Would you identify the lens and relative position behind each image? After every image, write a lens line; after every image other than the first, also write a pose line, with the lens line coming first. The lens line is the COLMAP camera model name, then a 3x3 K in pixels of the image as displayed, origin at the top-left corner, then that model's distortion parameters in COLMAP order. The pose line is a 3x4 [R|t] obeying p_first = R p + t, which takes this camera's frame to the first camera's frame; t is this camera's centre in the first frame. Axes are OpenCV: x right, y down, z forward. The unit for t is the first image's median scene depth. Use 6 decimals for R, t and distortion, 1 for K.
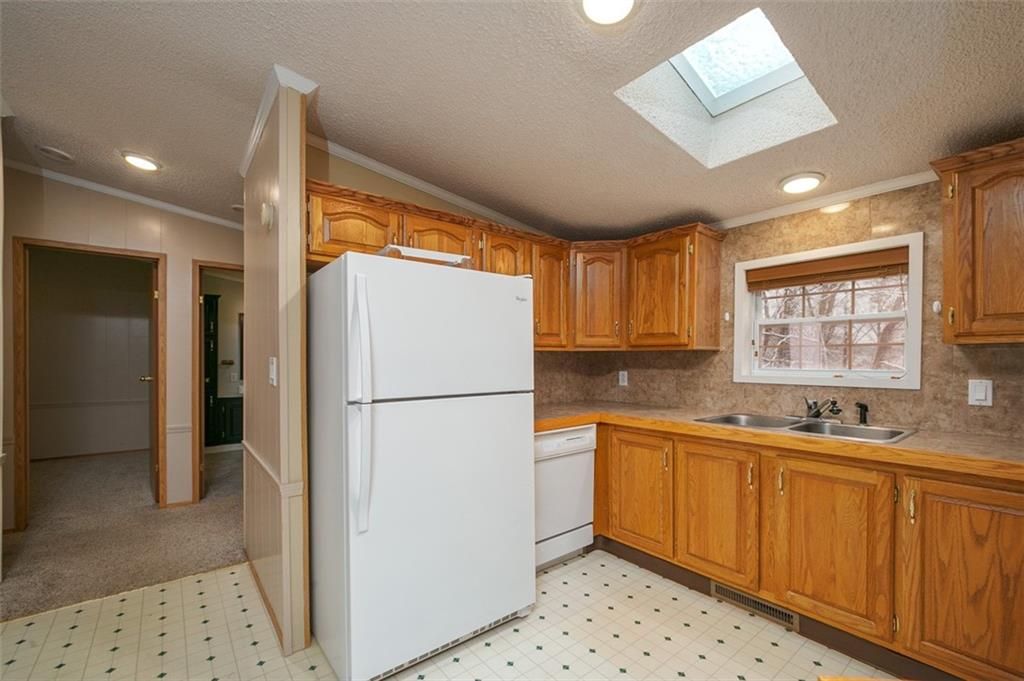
lens RADIAL K [[423.4, 0, 512.0], [0, 423.4, 340.5], [0, 0, 1]] dist [-0.001424, -0.000419]
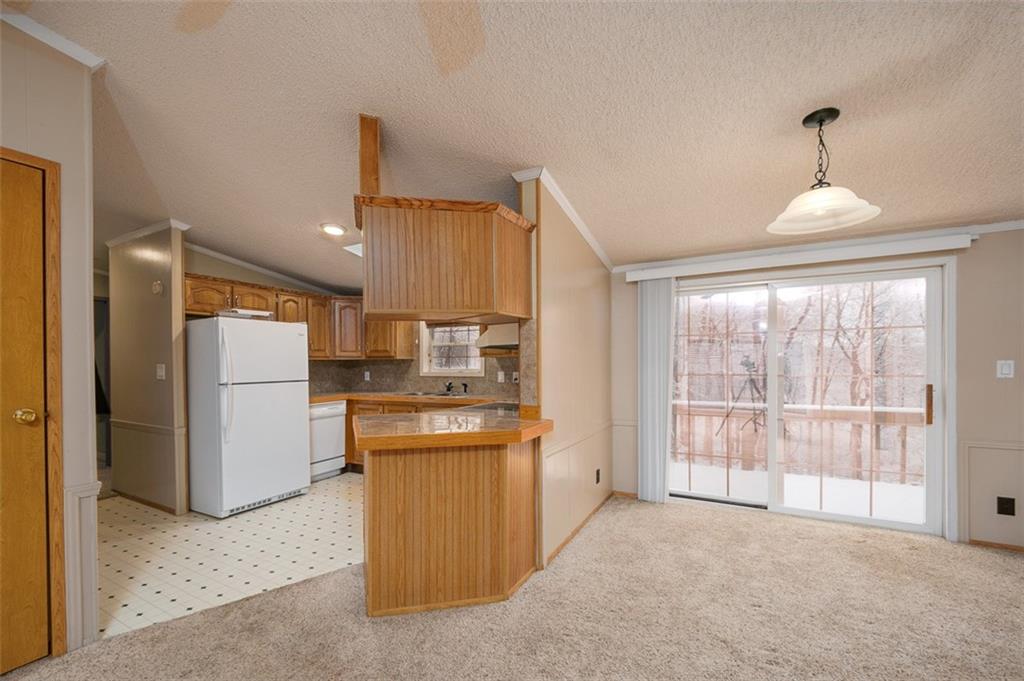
lens RADIAL K [[431.5, 0, 466.7], [0, 431.5, 366.8], [0, 0, 1]] dist [-0.018501, -0.000149]
pose [[0.924541, -0.008680, 0.380984, -0.023933], [-0.010347, 0.998800, 0.047866, -0.038561], [-0.380942, -0.048197, 0.923342, -0.888371]]
